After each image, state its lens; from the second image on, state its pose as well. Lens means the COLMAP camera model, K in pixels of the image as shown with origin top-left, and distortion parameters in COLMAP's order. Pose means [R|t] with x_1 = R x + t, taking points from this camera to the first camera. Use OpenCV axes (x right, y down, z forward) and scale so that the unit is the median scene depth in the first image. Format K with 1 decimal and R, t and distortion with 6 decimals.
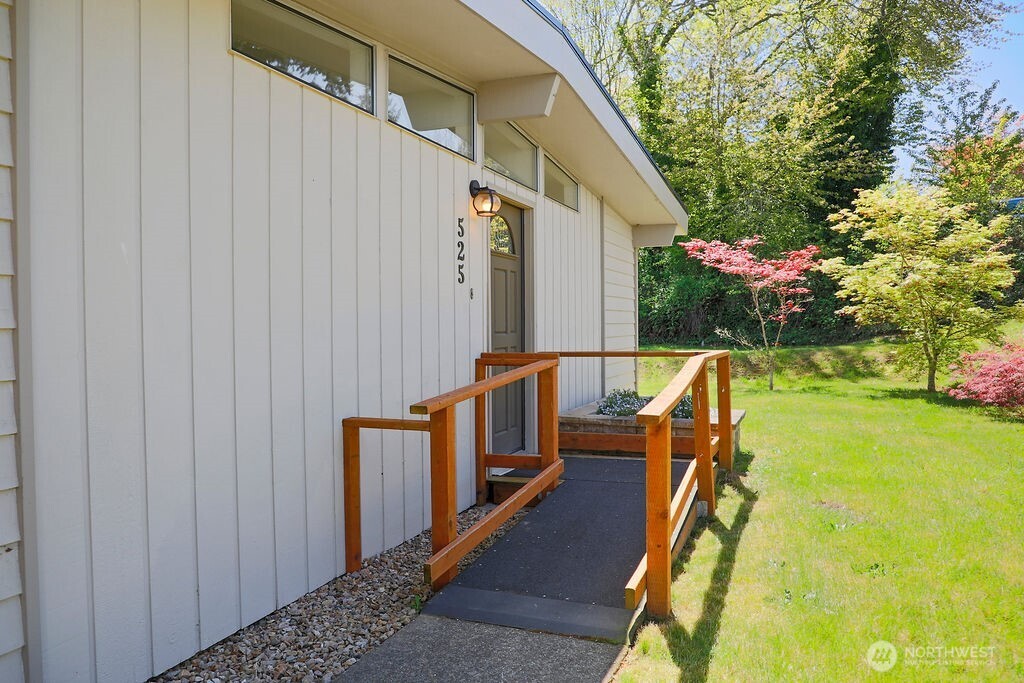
lens RADIAL K [[738.8, 0, 514.8], [0, 738.8, 344.3], [0, 0, 1]] dist [-0.059098, 0.017606]
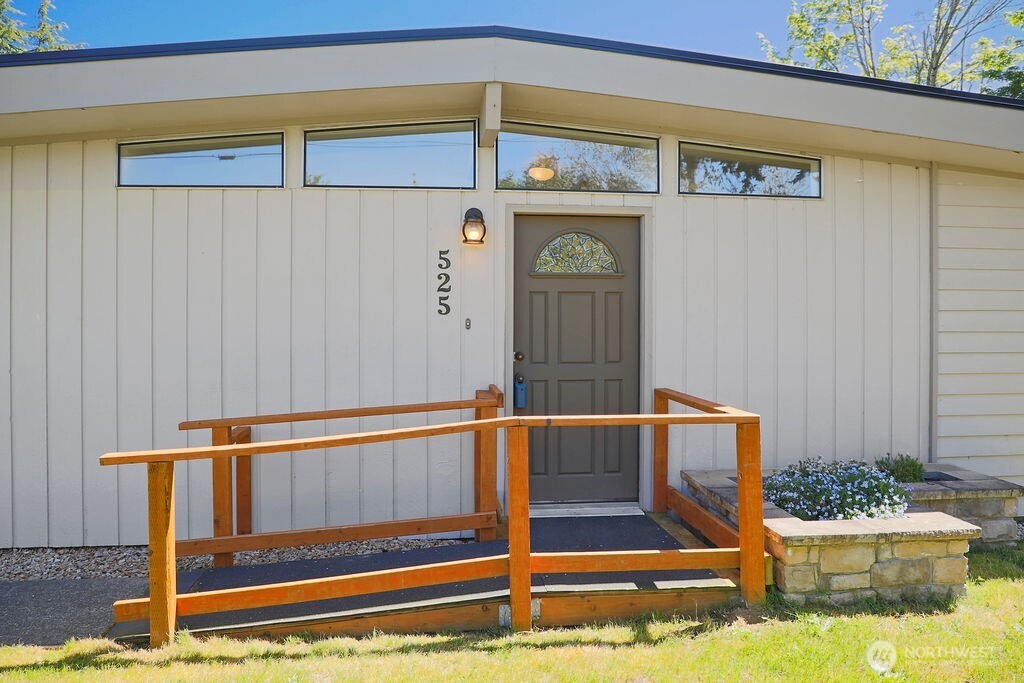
lens RADIAL K [[738.8, 0, 523.7], [0, 738.8, 313.5], [0, 0, 1]] dist [-0.059098, 0.017606]
pose [[0.470338, 0.005200, -0.882471, 0.881215], [-0.026944, 0.999601, -0.008471, -0.078208], [0.882075, 0.027762, 0.470291, 0.618127]]
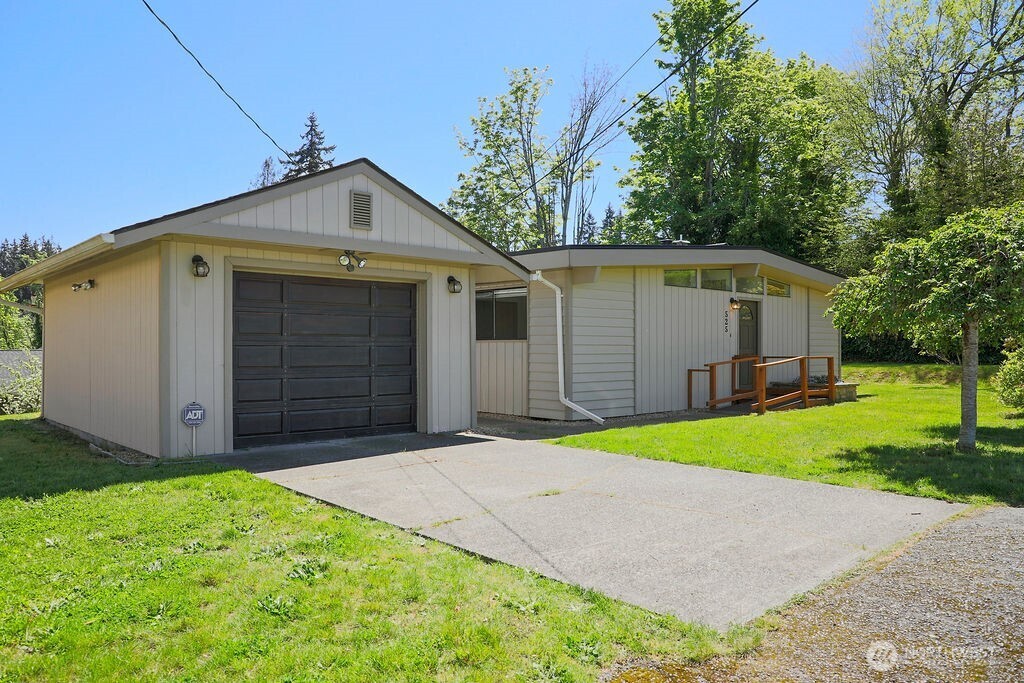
lens RADIAL K [[738.8, 0, 509.2], [0, 738.8, 338.7], [0, 0, 1]] dist [-0.059098, 0.017606]
pose [[0.891832, 0.004298, -0.452347, 0.513284], [-0.021198, 0.999253, -0.032300, 0.064367], [0.451870, 0.038395, 0.891257, -2.176392]]
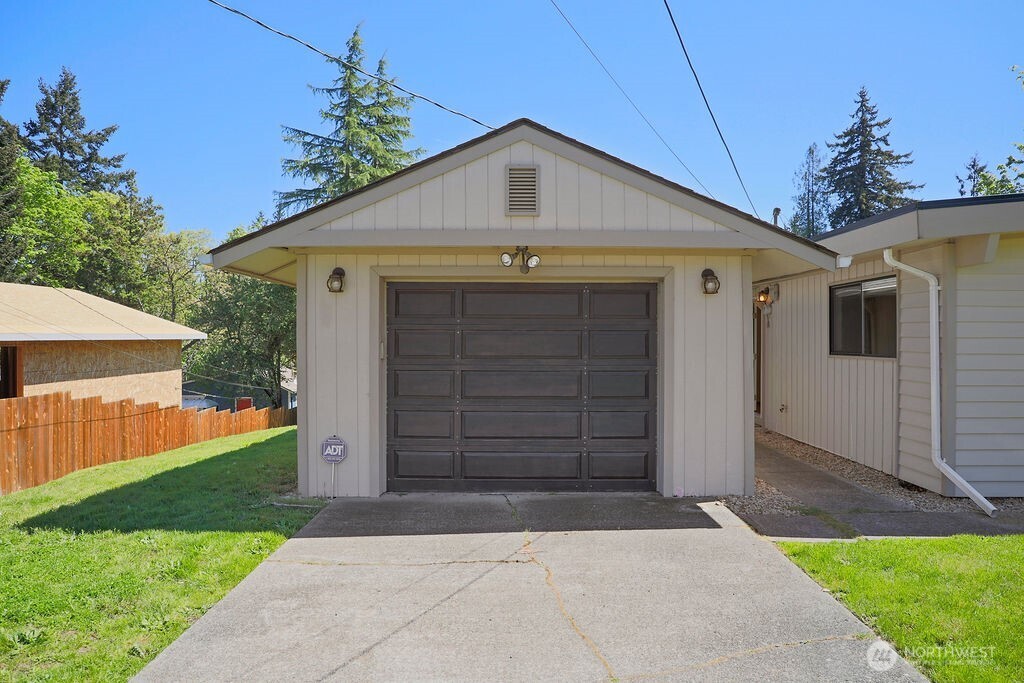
lens RADIAL K [[738.8, 0, 515.2], [0, 738.8, 338.3], [0, 0, 1]] dist [-0.059098, 0.017606]
pose [[0.350386, 0.007499, -0.936575, 0.621208], [-0.031429, 0.999499, -0.003756, -0.029528], [0.936078, 0.030752, 0.350446, -1.196831]]
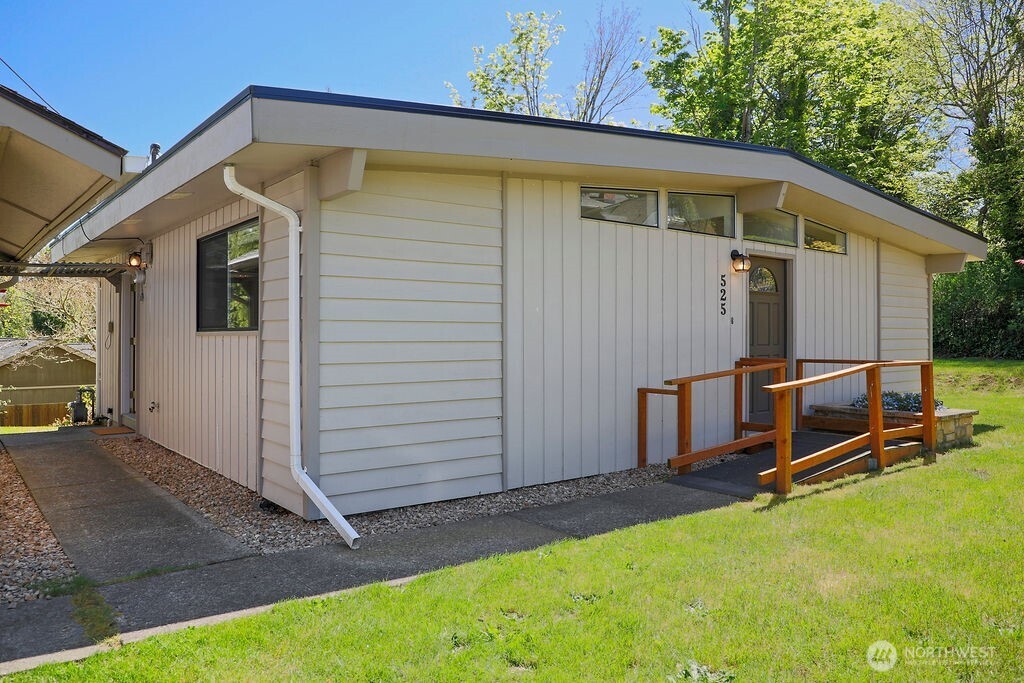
lens RADIAL K [[738.8, 0, 514.8], [0, 738.8, 333.0], [0, 0, 1]] dist [-0.059098, 0.017606]
pose [[0.863339, 0.005279, -0.504597, 0.351800], [-0.019998, 0.999518, -0.023760, 0.005990], [0.504229, 0.030604, 0.863028, -0.639585]]
